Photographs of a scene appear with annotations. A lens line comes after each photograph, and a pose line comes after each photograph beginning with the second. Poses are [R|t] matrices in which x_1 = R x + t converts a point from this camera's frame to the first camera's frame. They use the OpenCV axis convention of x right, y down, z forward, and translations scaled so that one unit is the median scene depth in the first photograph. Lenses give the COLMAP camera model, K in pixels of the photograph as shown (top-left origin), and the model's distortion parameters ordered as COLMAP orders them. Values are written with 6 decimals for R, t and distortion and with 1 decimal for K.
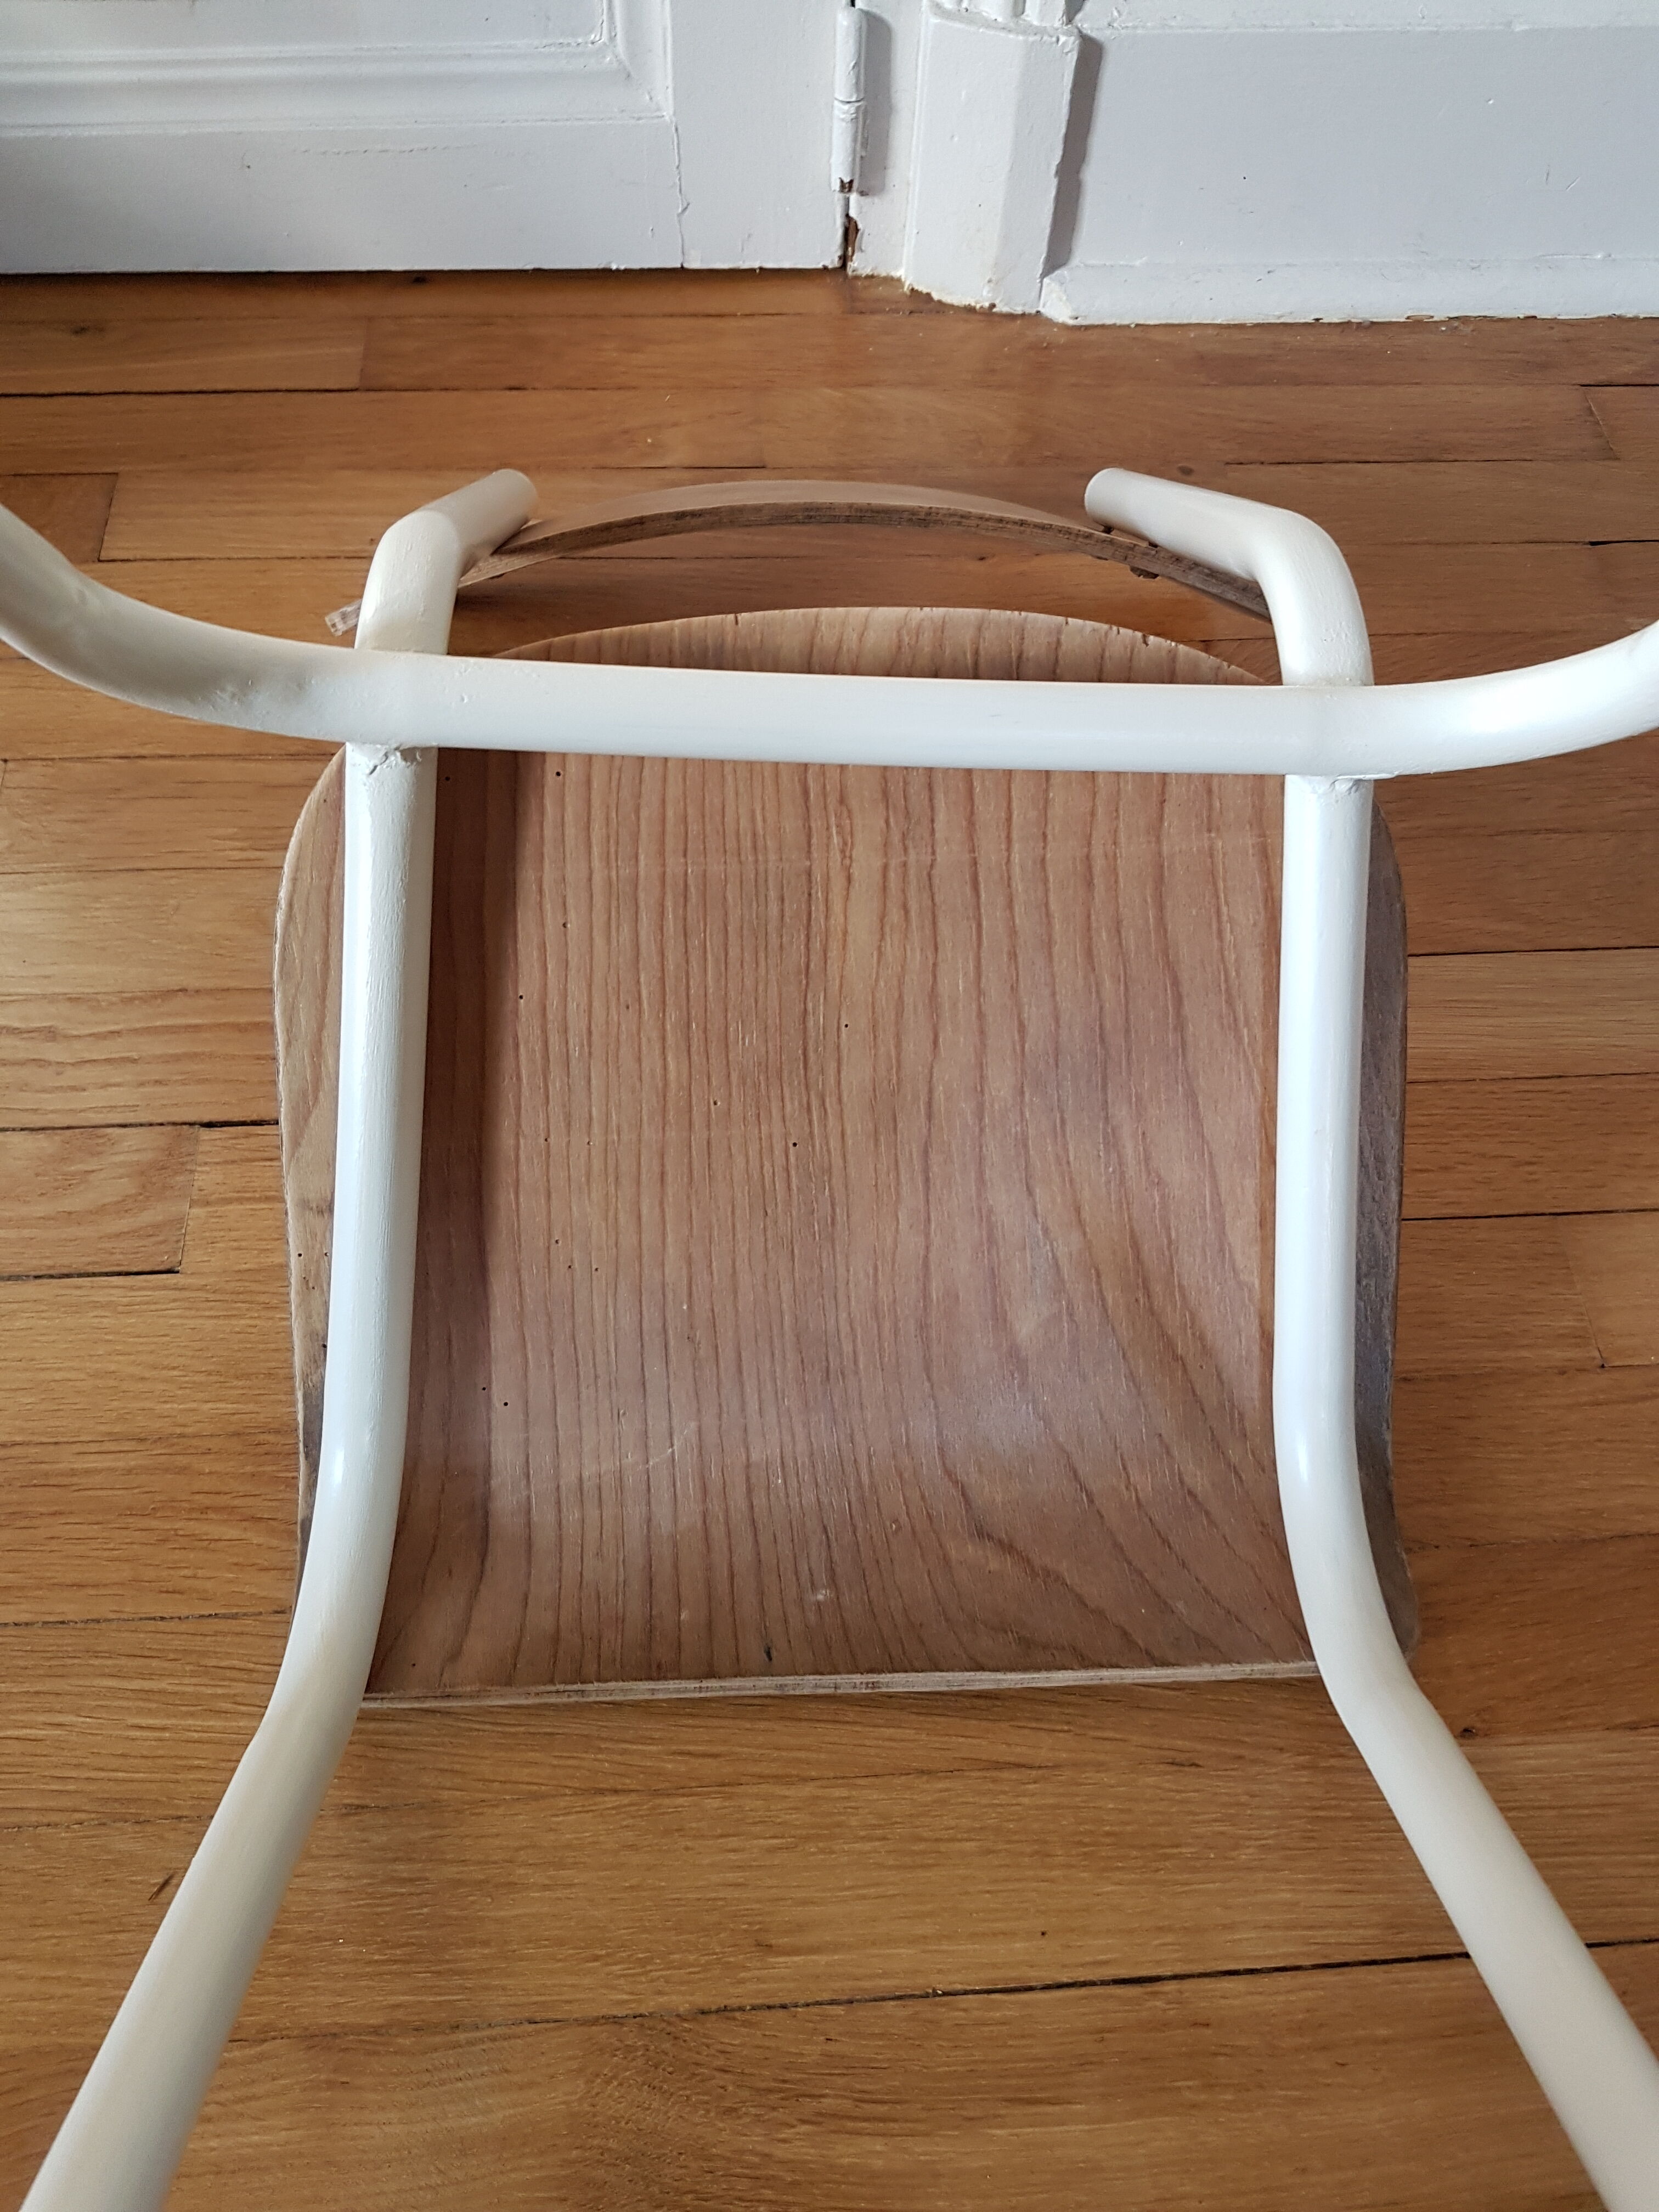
lens RADIAL K [[1754.0, 0, 884.7], [0, 1754.0, 1128.3], [0, 0, 1]] dist [0.061000, -0.104862]
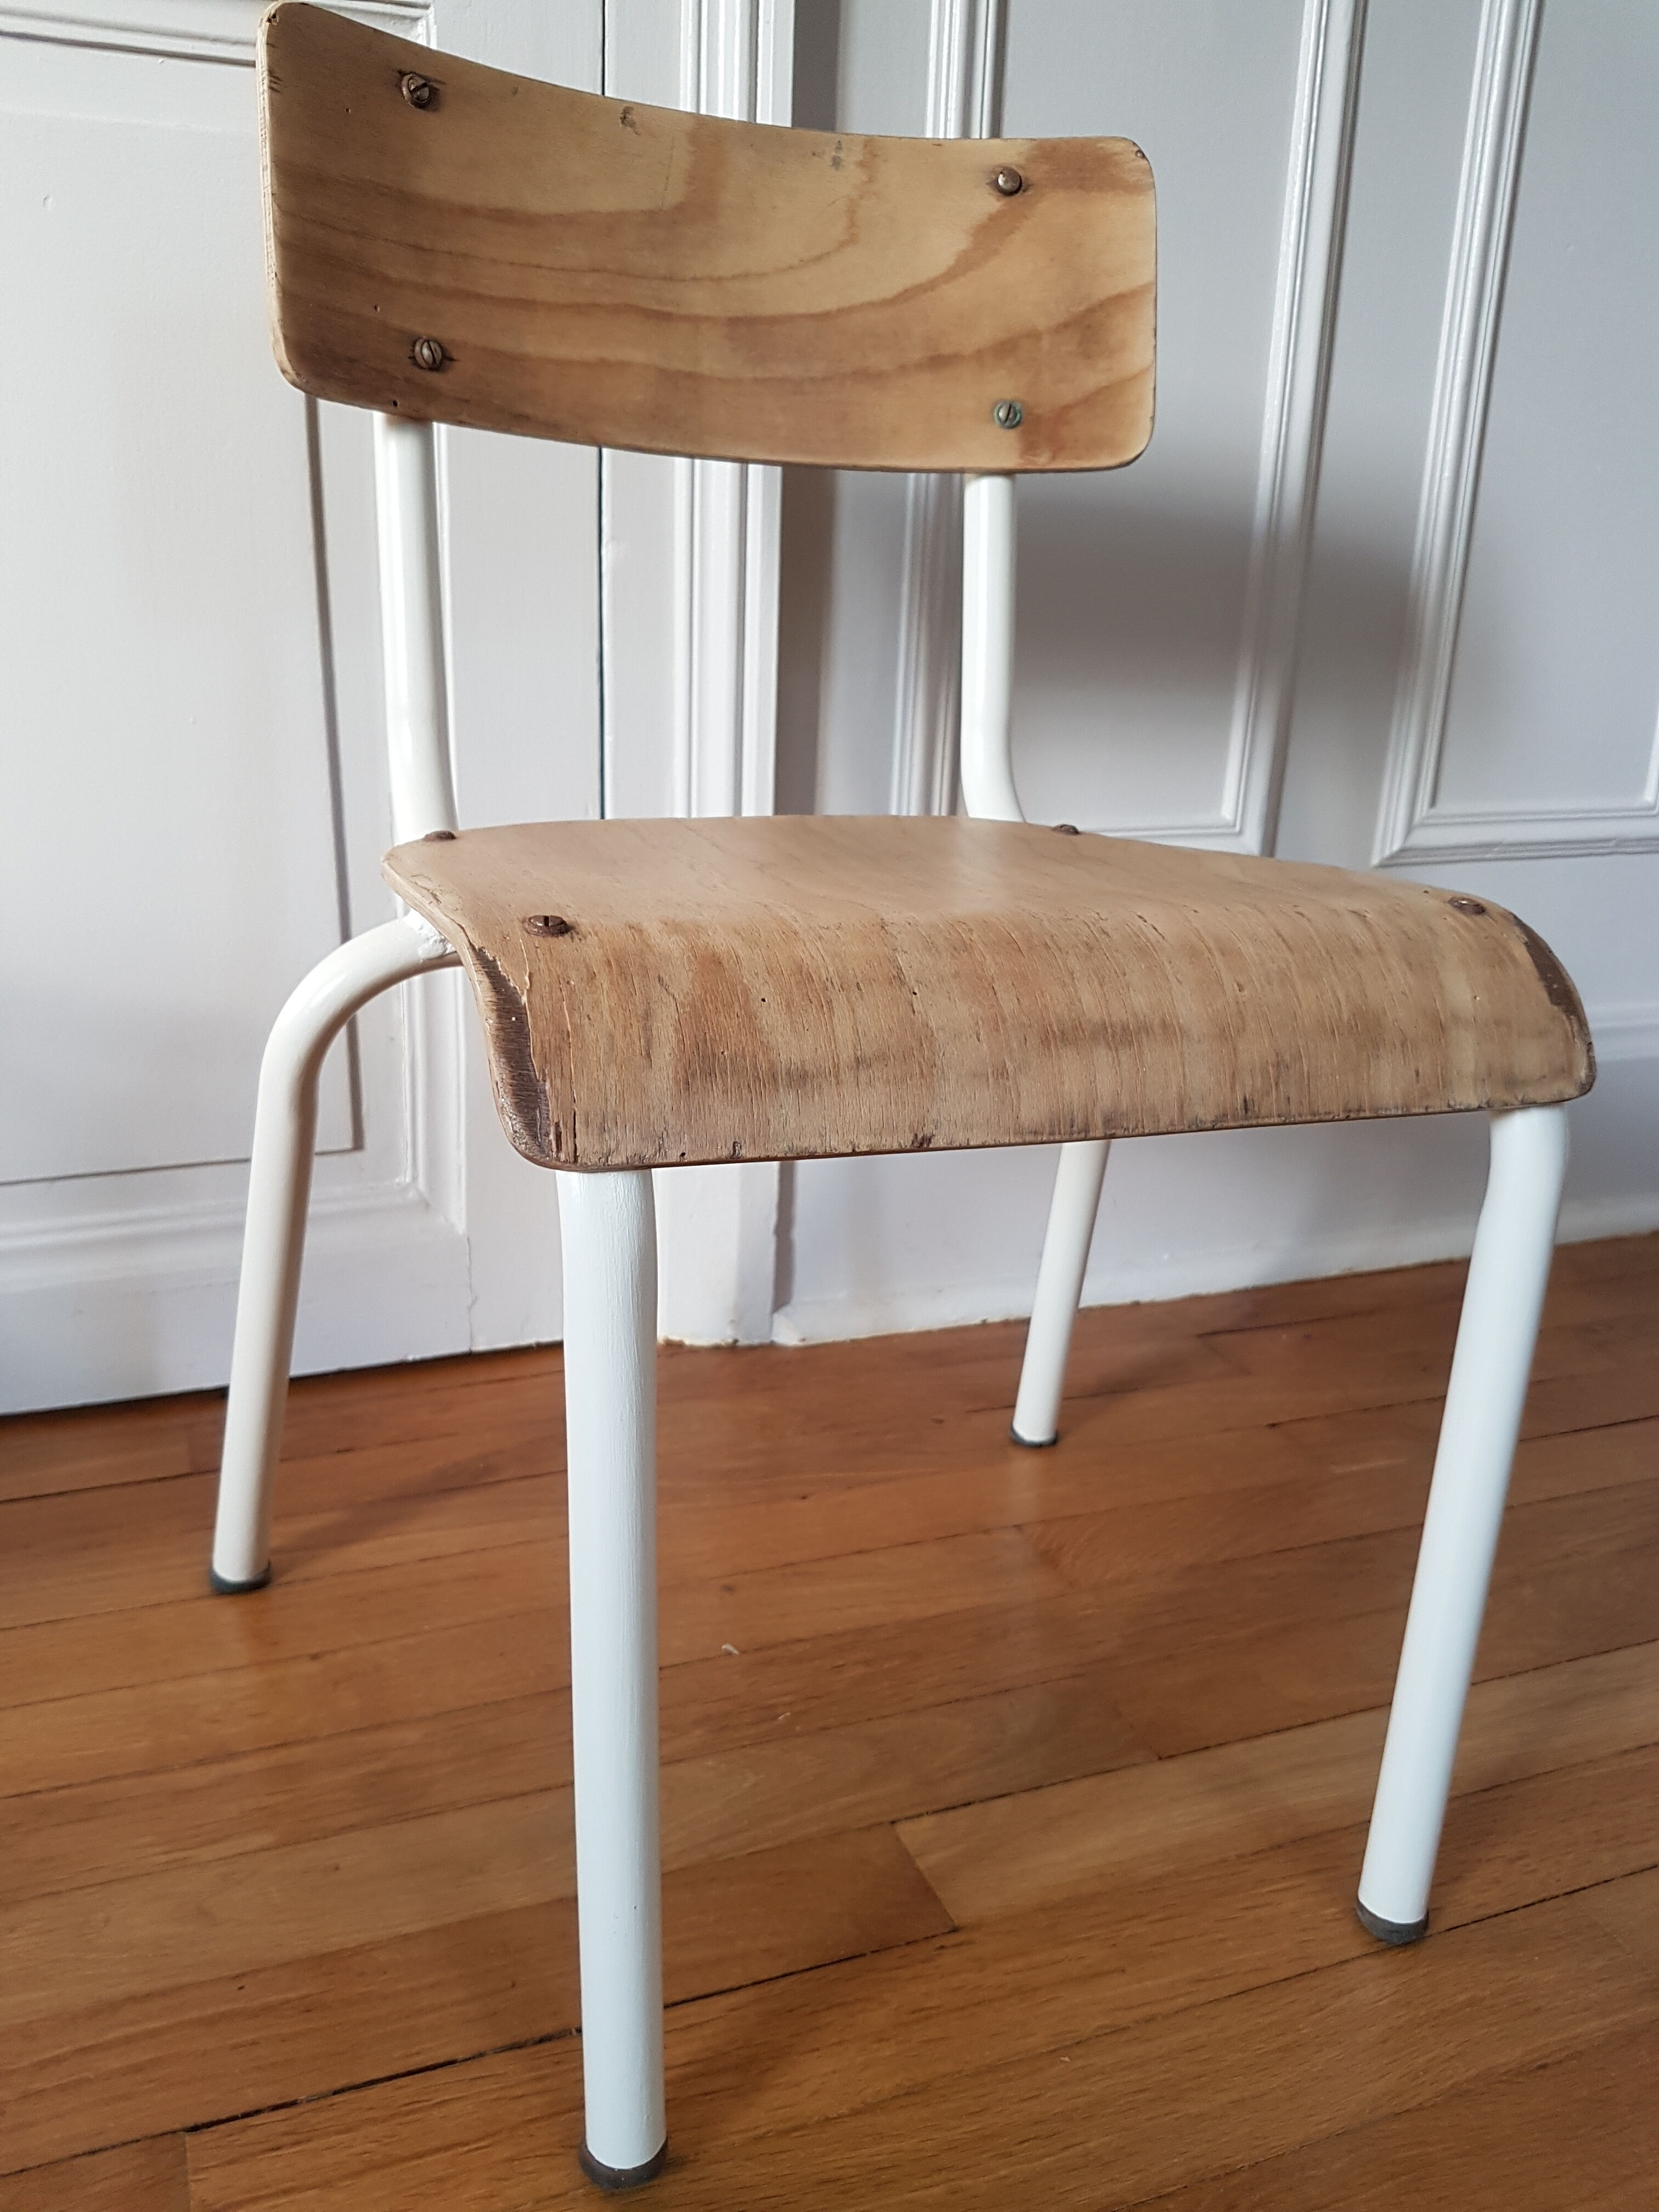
lens RADIAL K [[1754.0, 0, 841.2], [0, 1754.0, 1142.4], [0, 0, 1]] dist [0.061000, -0.104862]
pose [[0.951659, -0.104279, 0.288915, -0.229196], [0.263823, 0.759201, -0.594988, 0.181542], [-0.157300, 0.642448, 0.750011, 0.011223]]
